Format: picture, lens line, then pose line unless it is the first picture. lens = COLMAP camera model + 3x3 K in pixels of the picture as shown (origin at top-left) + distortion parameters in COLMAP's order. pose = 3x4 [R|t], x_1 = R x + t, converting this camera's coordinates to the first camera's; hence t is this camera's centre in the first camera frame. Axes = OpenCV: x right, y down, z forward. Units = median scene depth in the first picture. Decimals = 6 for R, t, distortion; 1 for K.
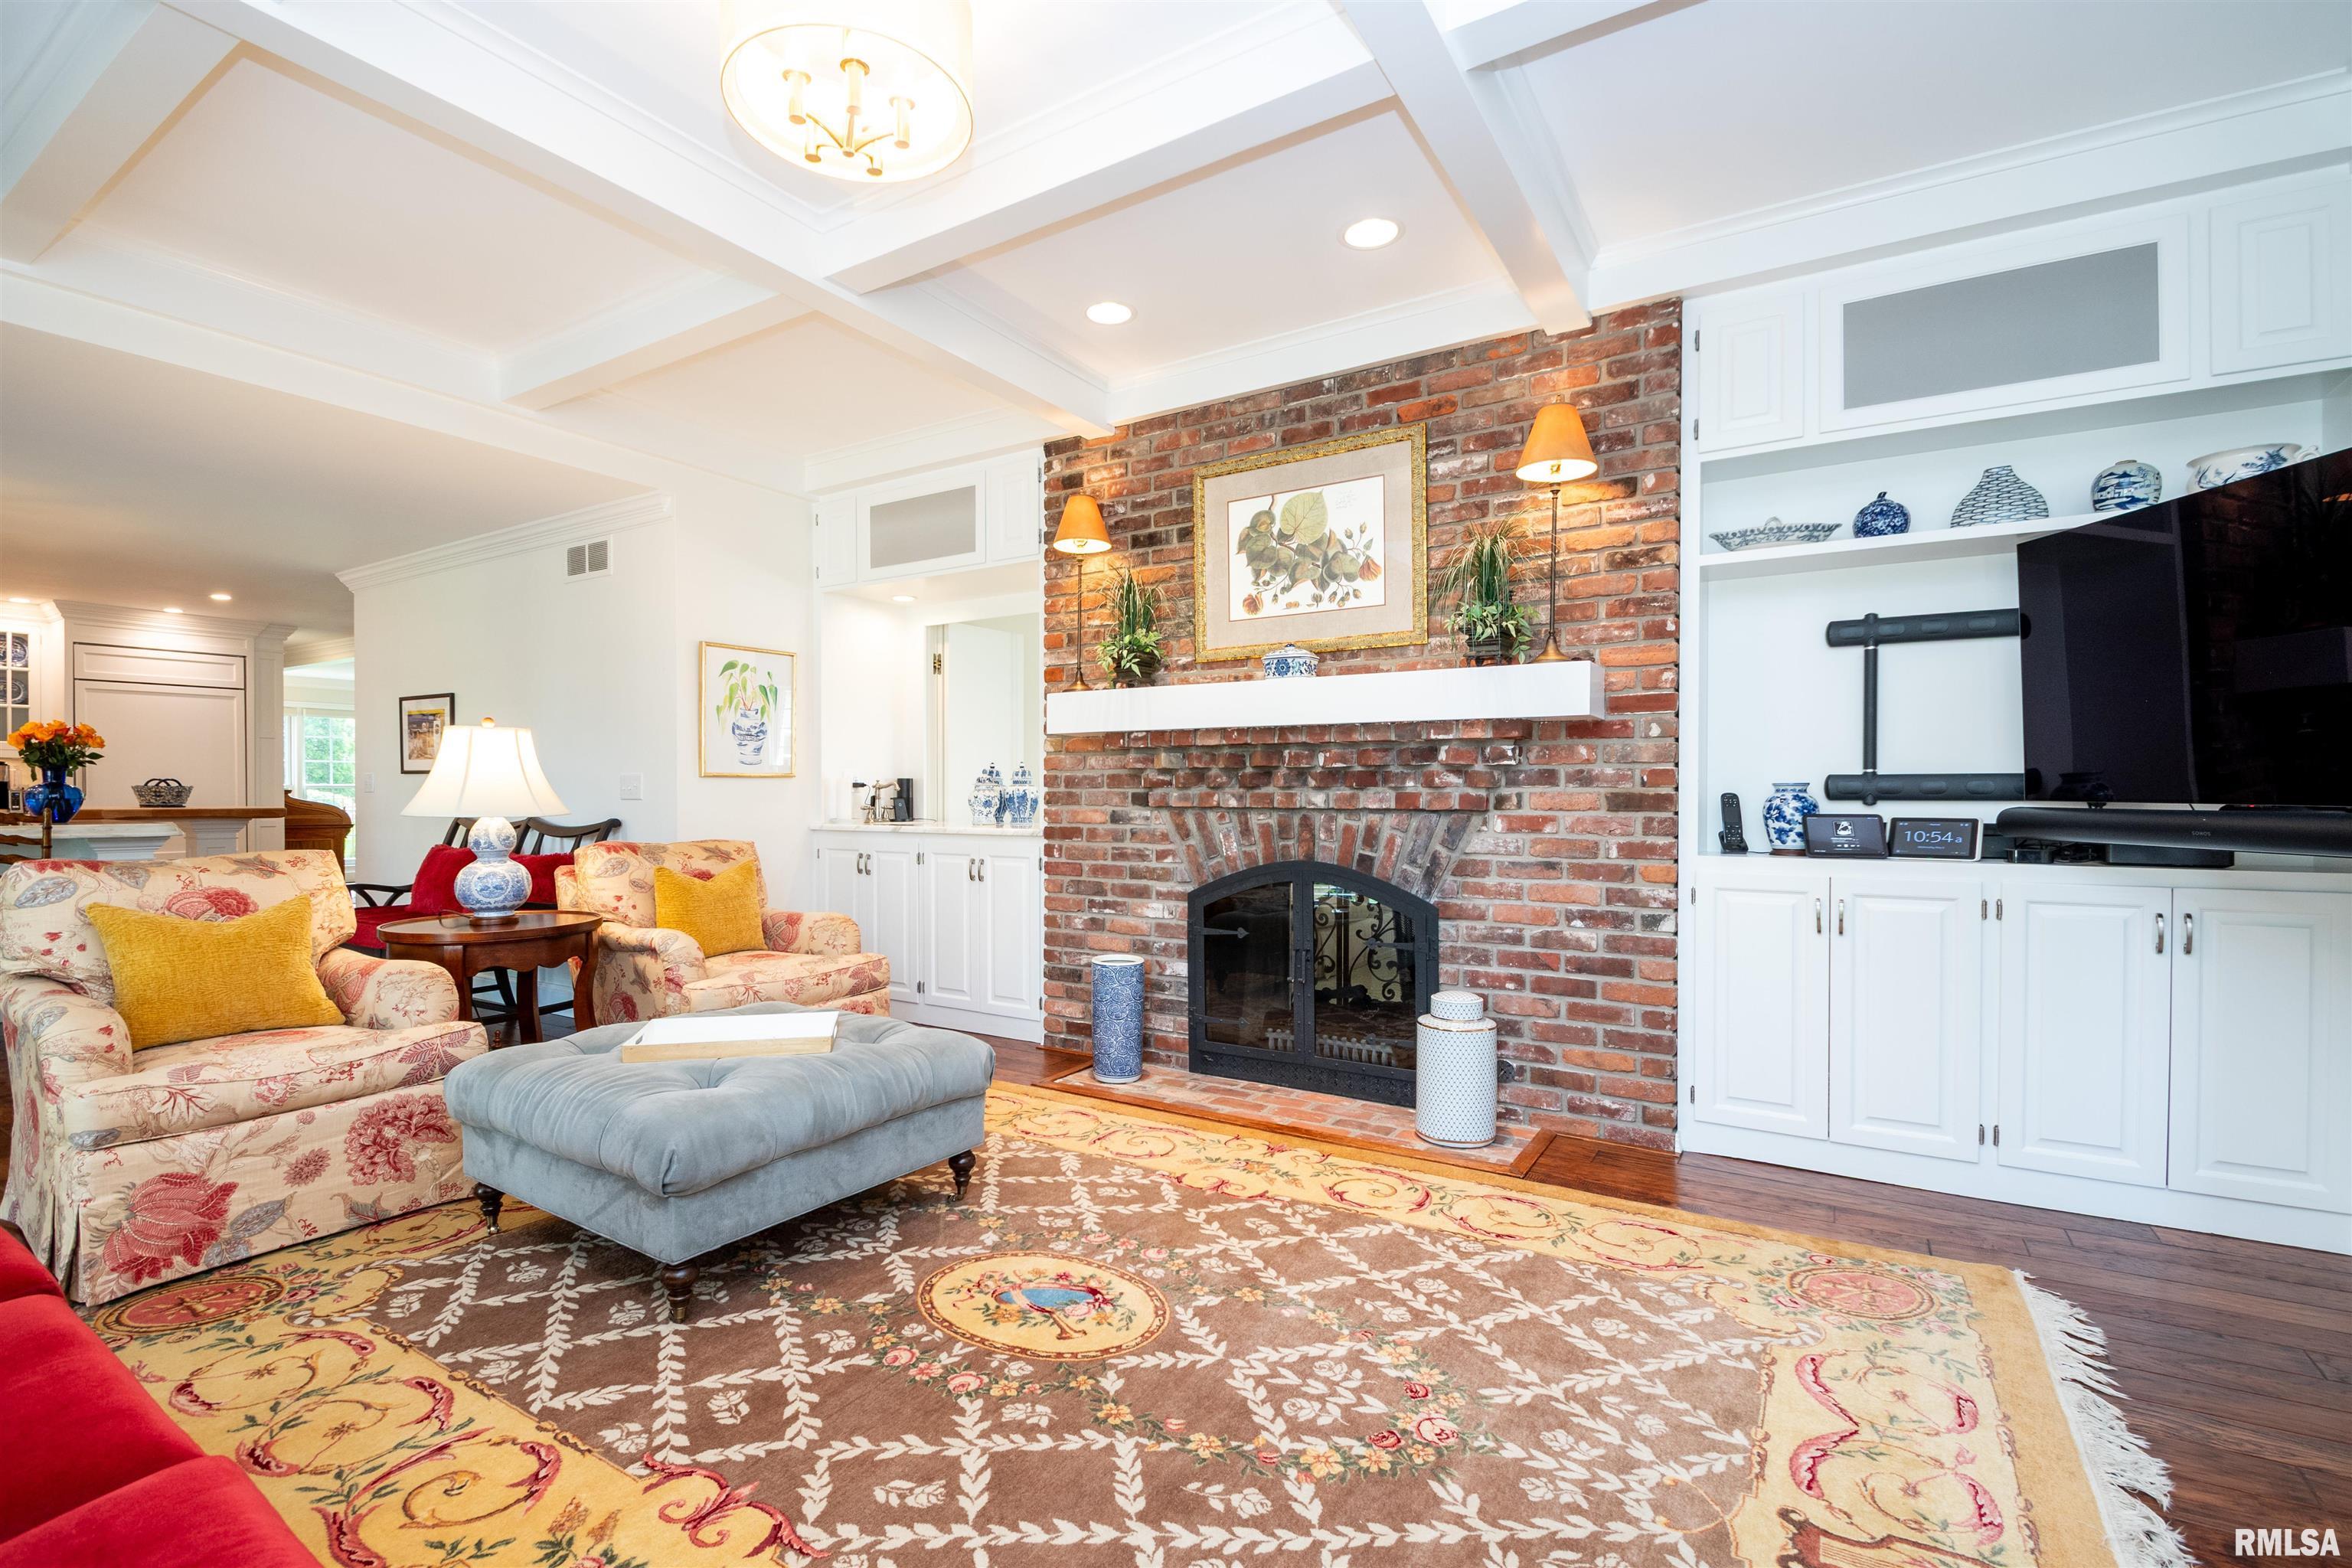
lens RADIAL K [[1059.8, 0, 1174.0], [0, 1059.8, 792.5], [0, 0, 1]] dist [0.002877, -0.002294]
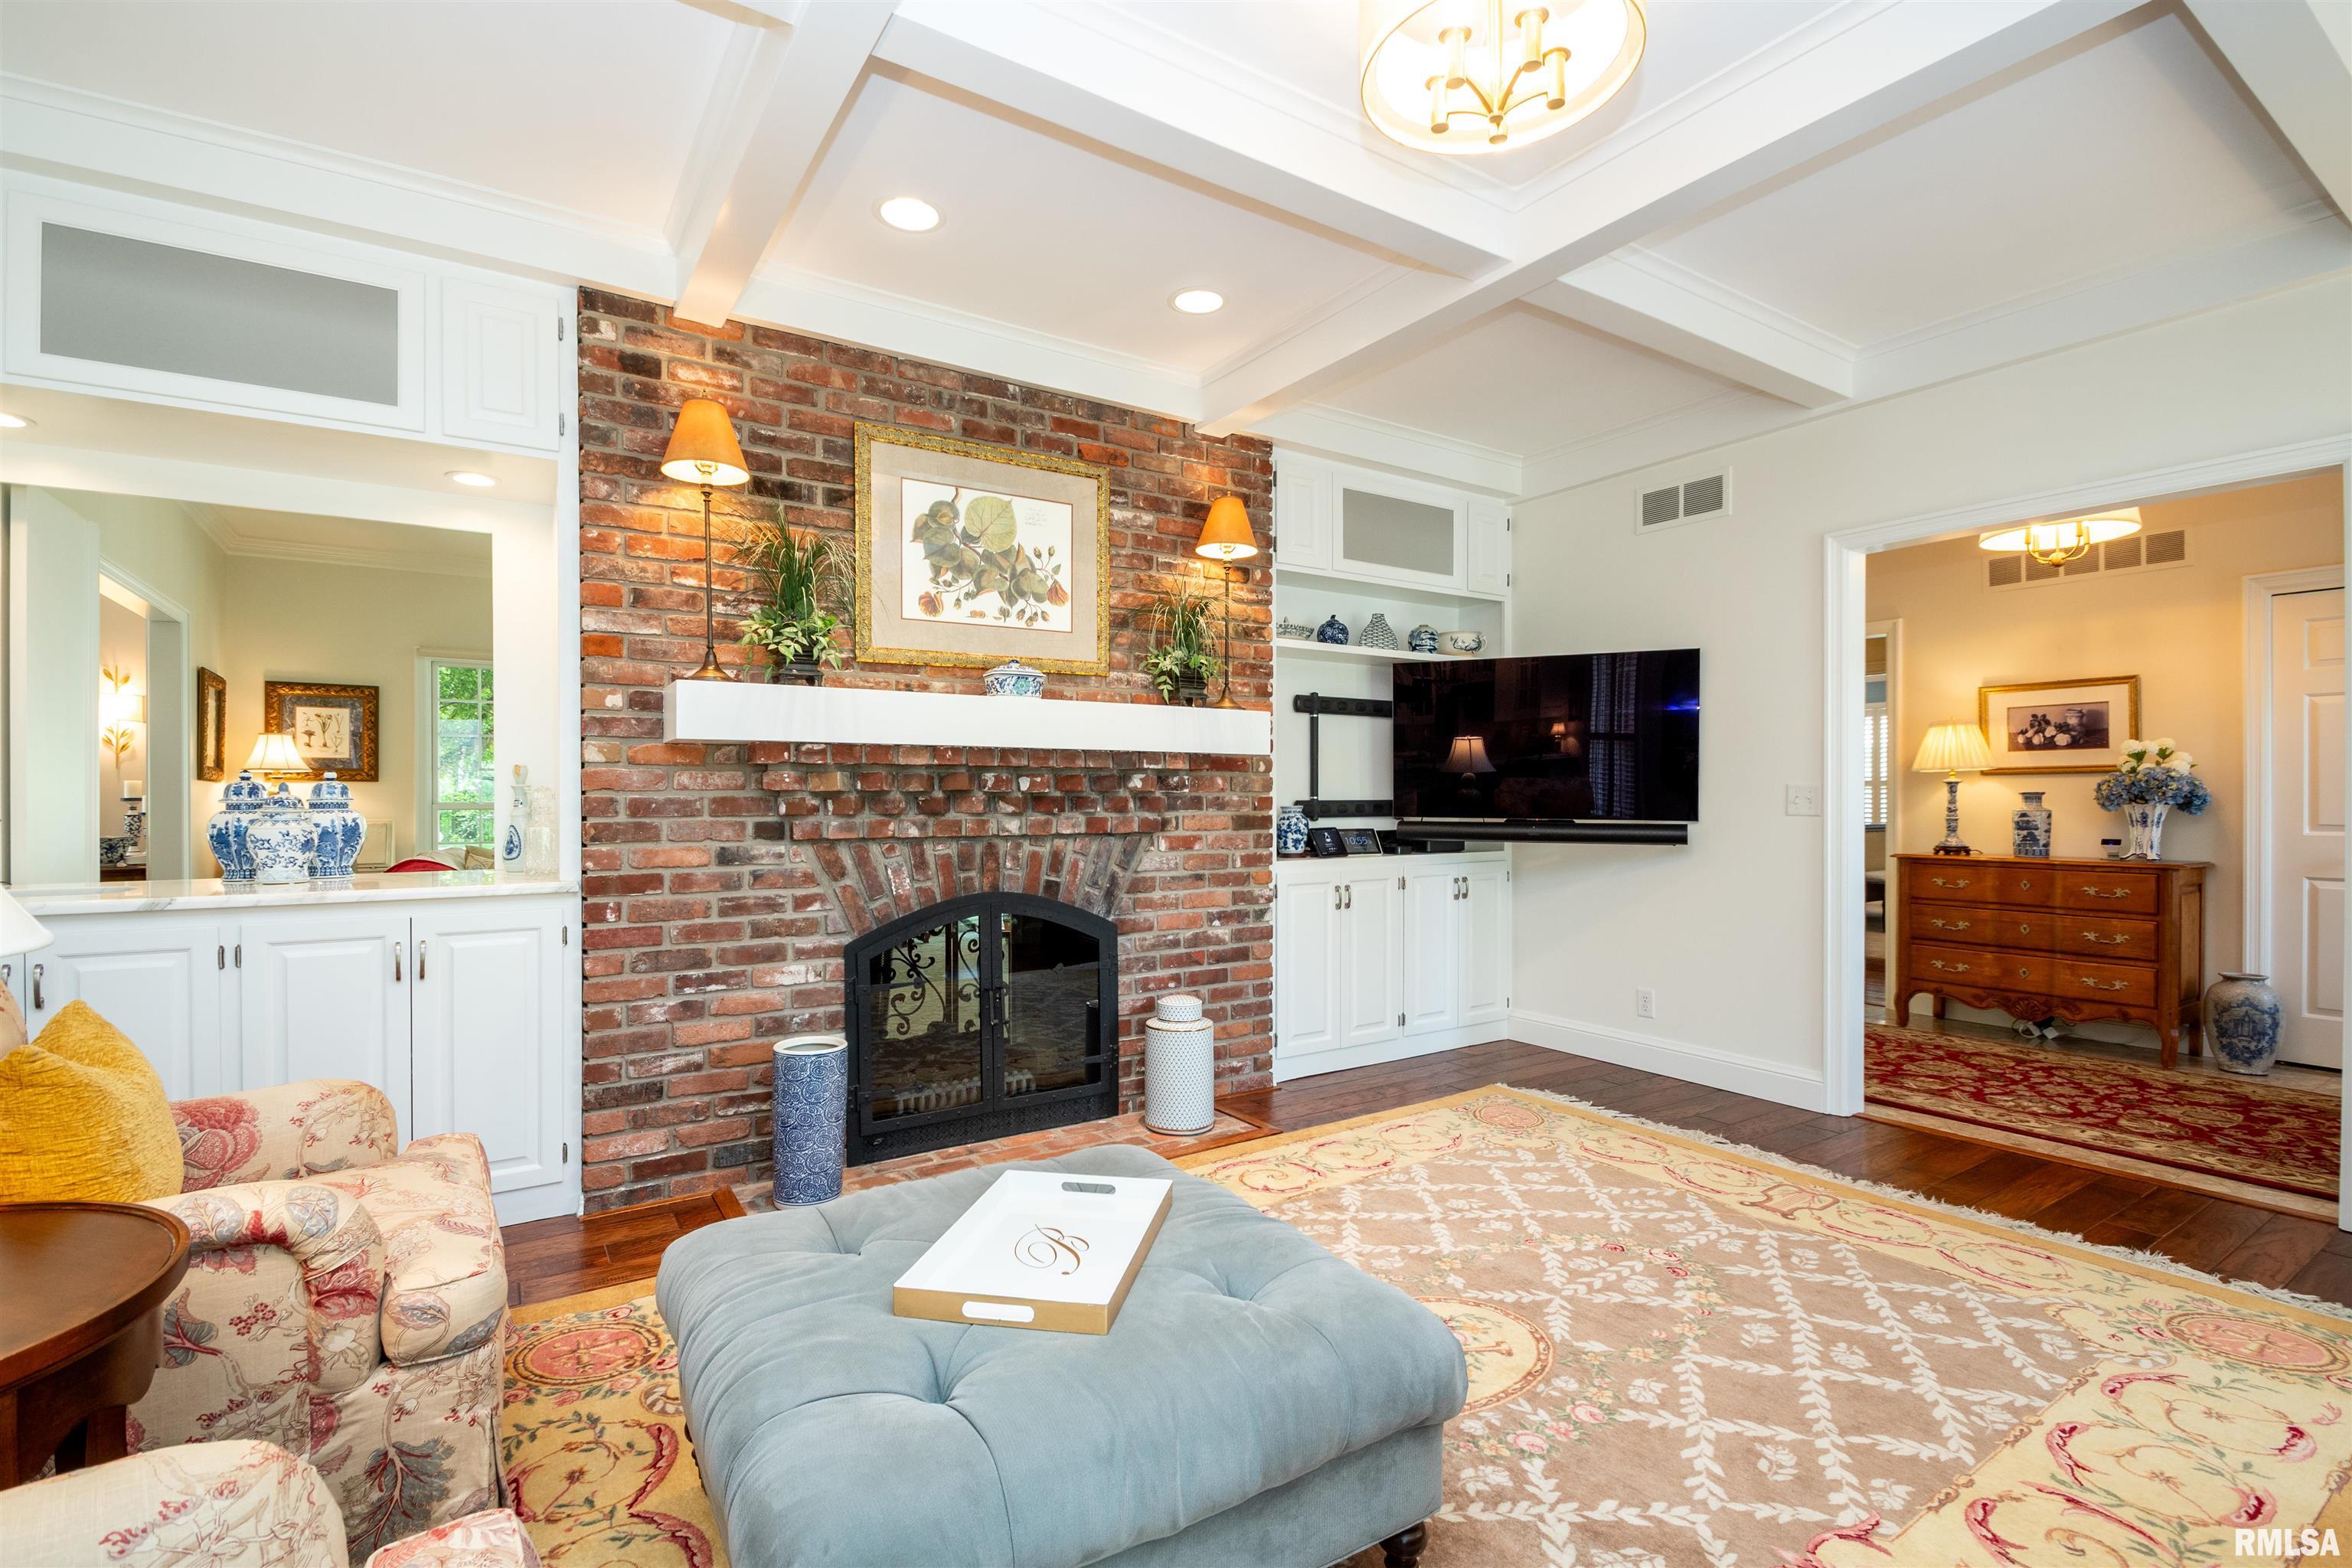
lens RADIAL K [[1059.8, 0, 1170.4], [0, 1059.8, 788.5], [0, 0, 1]] dist [0.002877, -0.002294]
pose [[0.419407, 0.002304, 0.907795, -0.703715], [-0.002169, 0.999996, -0.001536, -0.027423], [-0.907796, -0.001325, 0.419410, 0.502950]]
